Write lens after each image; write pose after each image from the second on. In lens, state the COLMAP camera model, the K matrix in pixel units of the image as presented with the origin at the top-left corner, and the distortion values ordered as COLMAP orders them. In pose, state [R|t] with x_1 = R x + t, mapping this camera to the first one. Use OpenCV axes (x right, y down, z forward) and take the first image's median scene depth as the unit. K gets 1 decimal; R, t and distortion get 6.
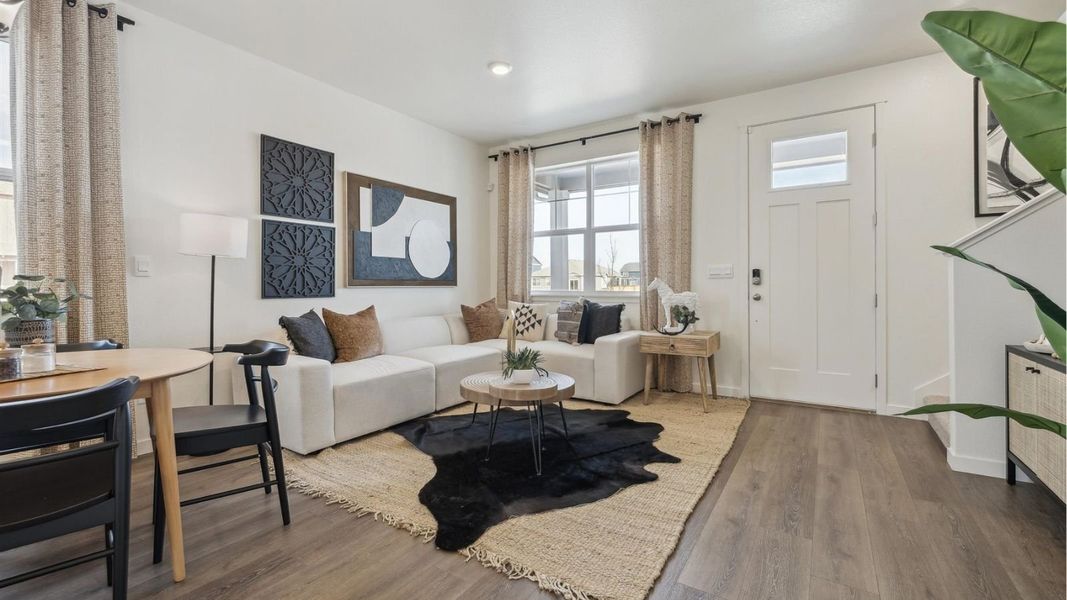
lens RADIAL K [[448.2, 0, 530.5], [0, 448.2, 291.4], [0, 0, 1]] dist [-0.001868, 0.000108]
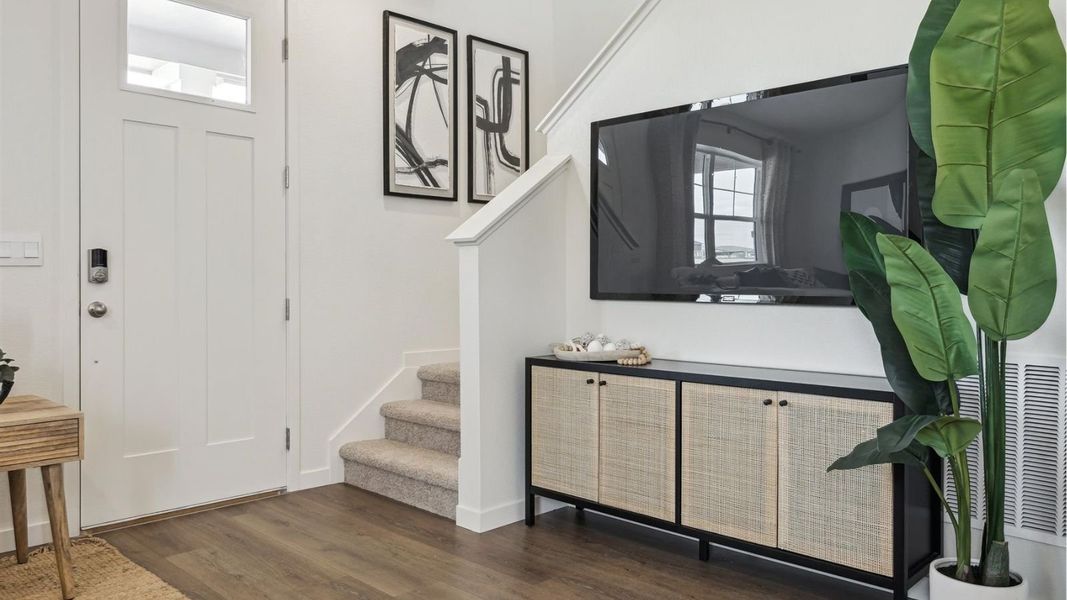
lens RADIAL K [[759.1, 0, 533.7], [0, 759.1, 291.3], [0, 0, 1]] dist [-0.010795, -0.005810]
pose [[0.193732, -0.003925, 0.981047, -0.181408], [0.011732, 0.999930, 0.001684, -0.002331], [-0.980984, 0.011183, 0.193765, 0.431595]]
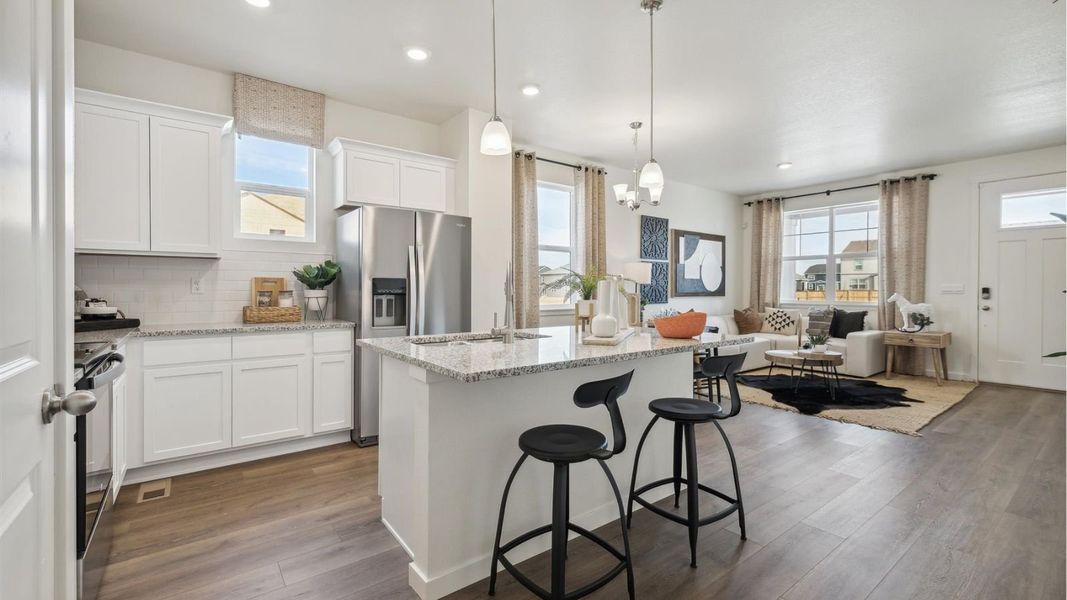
lens RADIAL K [[448.2, 0, 529.5], [0, 448.2, 295.5], [0, 0, 1]] dist [-0.001868, 0.000108]
pose [[0.940889, 0.010475, -0.338554, -0.357144], [-0.009493, 0.999945, 0.004556, -0.019642], [0.338583, -0.001072, 0.940936, -0.786797]]
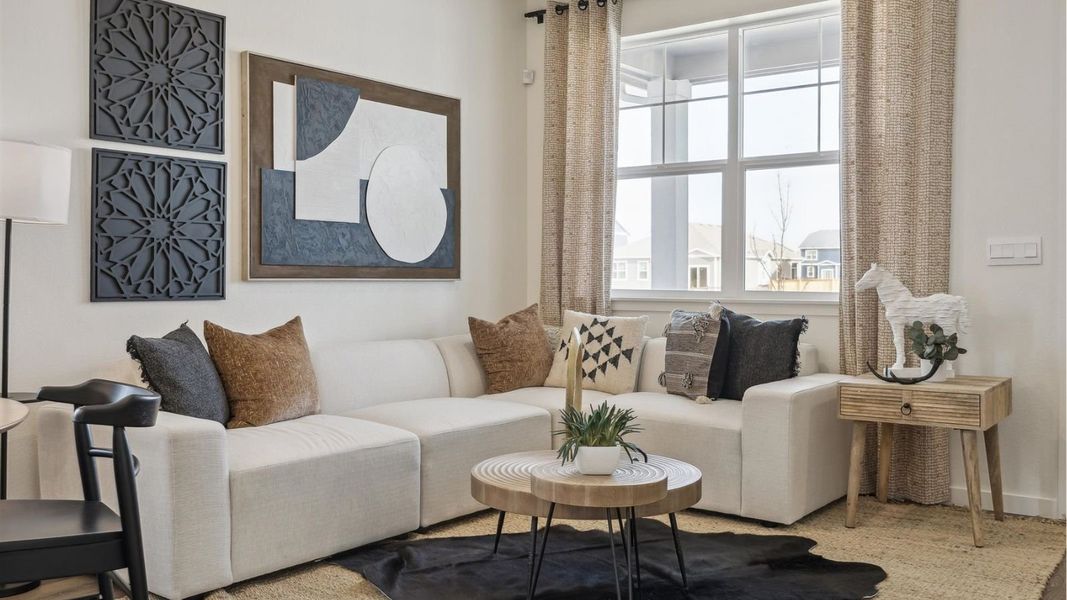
lens RADIAL K [[945.7, 0, 524.2], [0, 945.7, 297.8], [0, 0, 1]] dist [-0.002416, 0.000003]
pose [[0.996348, 0.007166, -0.085081, -0.007039], [-0.006473, 0.999944, 0.008415, -0.000551], [0.085137, -0.007833, 0.996339, -0.041841]]
